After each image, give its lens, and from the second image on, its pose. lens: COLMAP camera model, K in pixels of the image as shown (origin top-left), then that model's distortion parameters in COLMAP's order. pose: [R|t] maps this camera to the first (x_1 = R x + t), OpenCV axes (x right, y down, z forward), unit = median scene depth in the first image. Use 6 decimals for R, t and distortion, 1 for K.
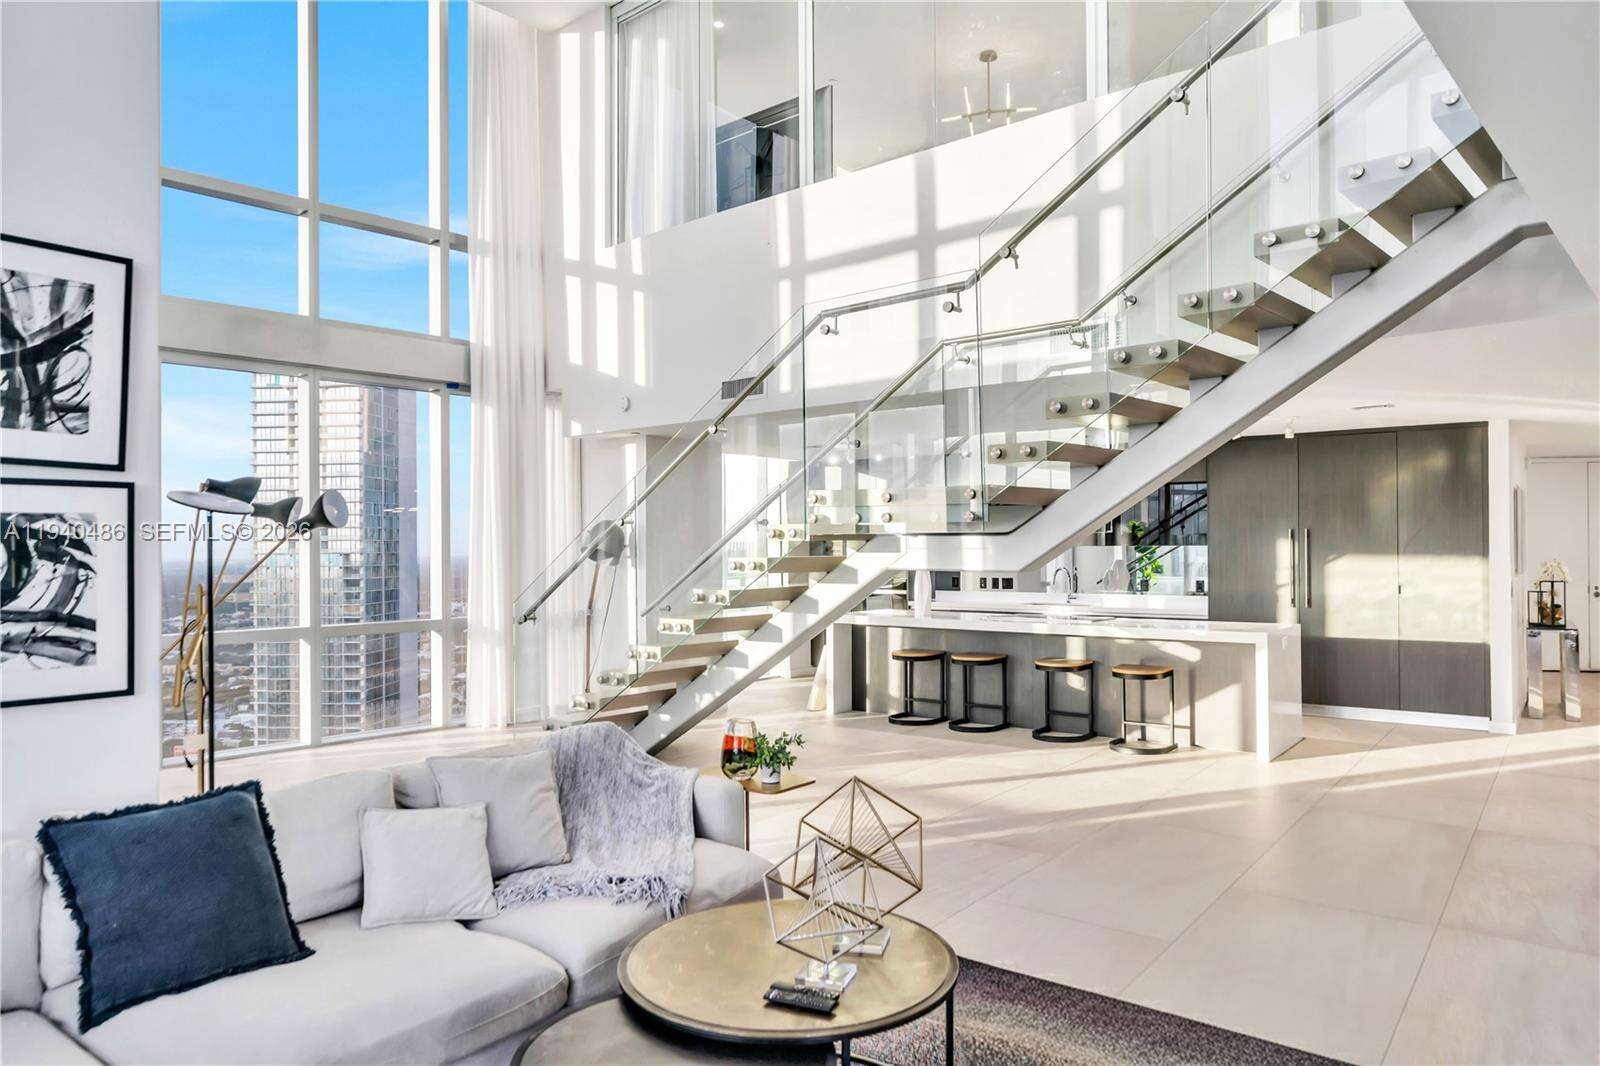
lens RADIAL K [[1056.4, 0, 795.2], [0, 1056.4, 538.4], [0, 0, 1]] dist [-0.002110, 0.005411]
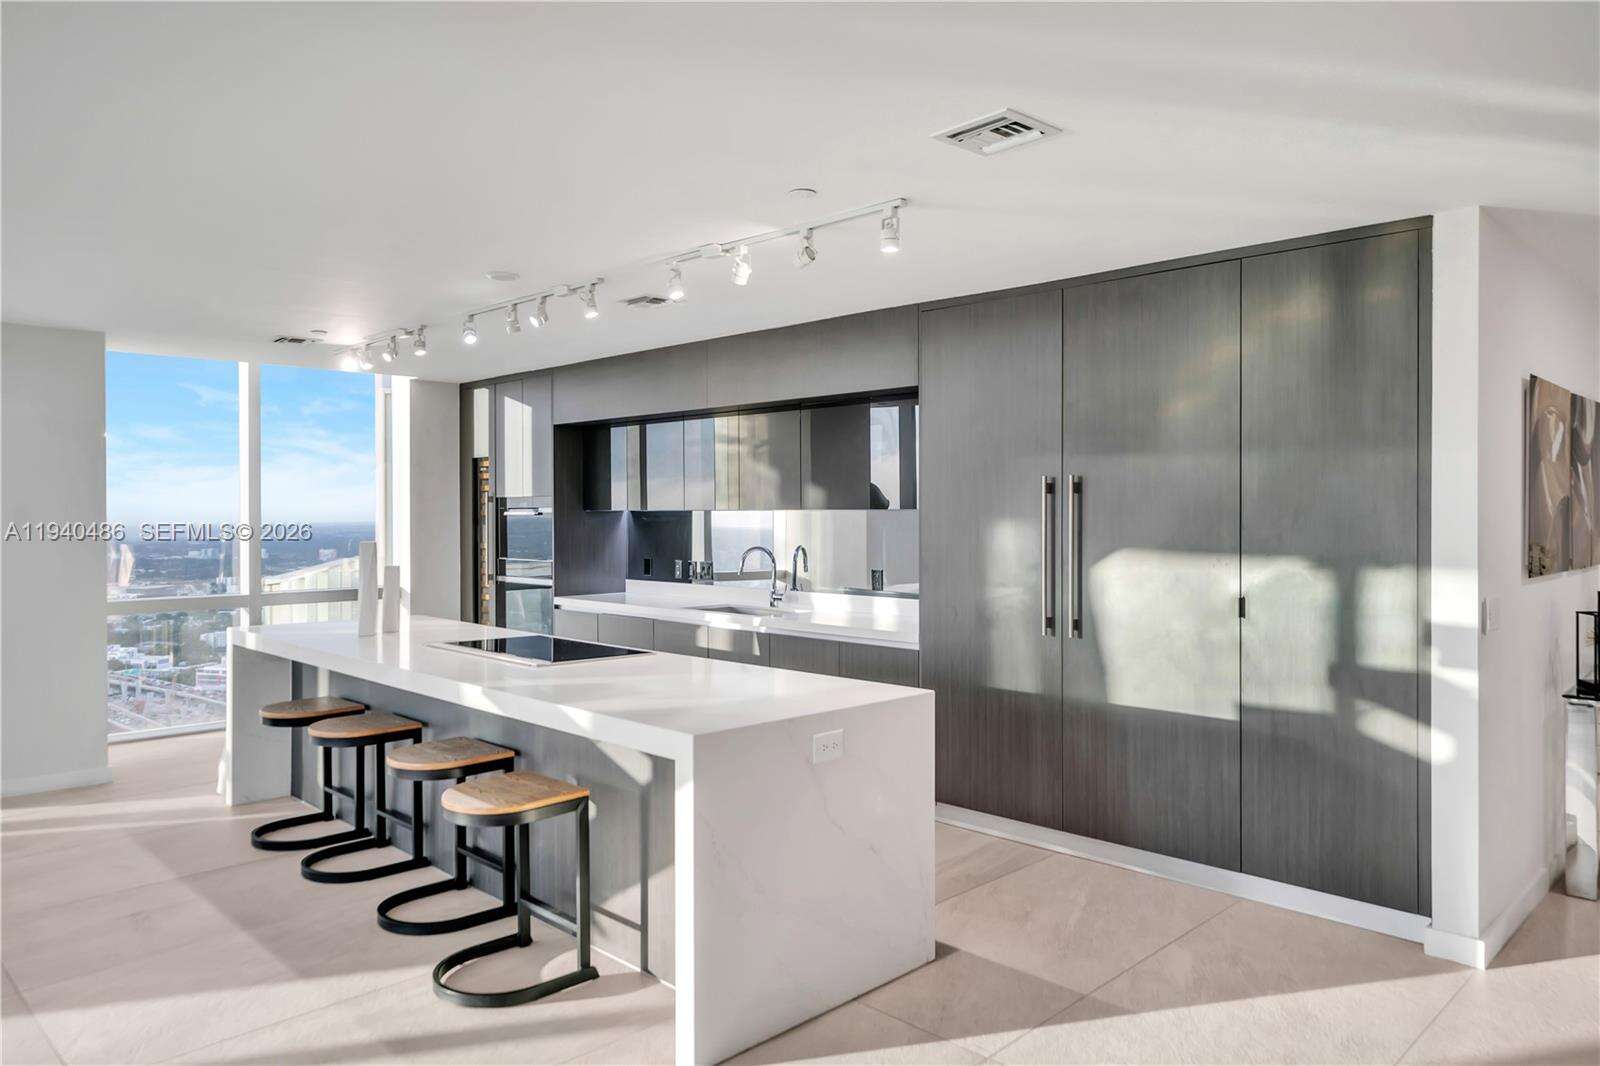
lens RADIAL K [[1068.5, 0, 795.5], [0, 1068.5, 520.5], [0, 0, 1]] dist [0.006675, -0.001658]
pose [[0.989982, 0.005277, -0.141093, 0.753224], [-0.003021, 0.999864, 0.016195, 0.006507], [0.141159, -0.015606, 0.989864, 0.875537]]
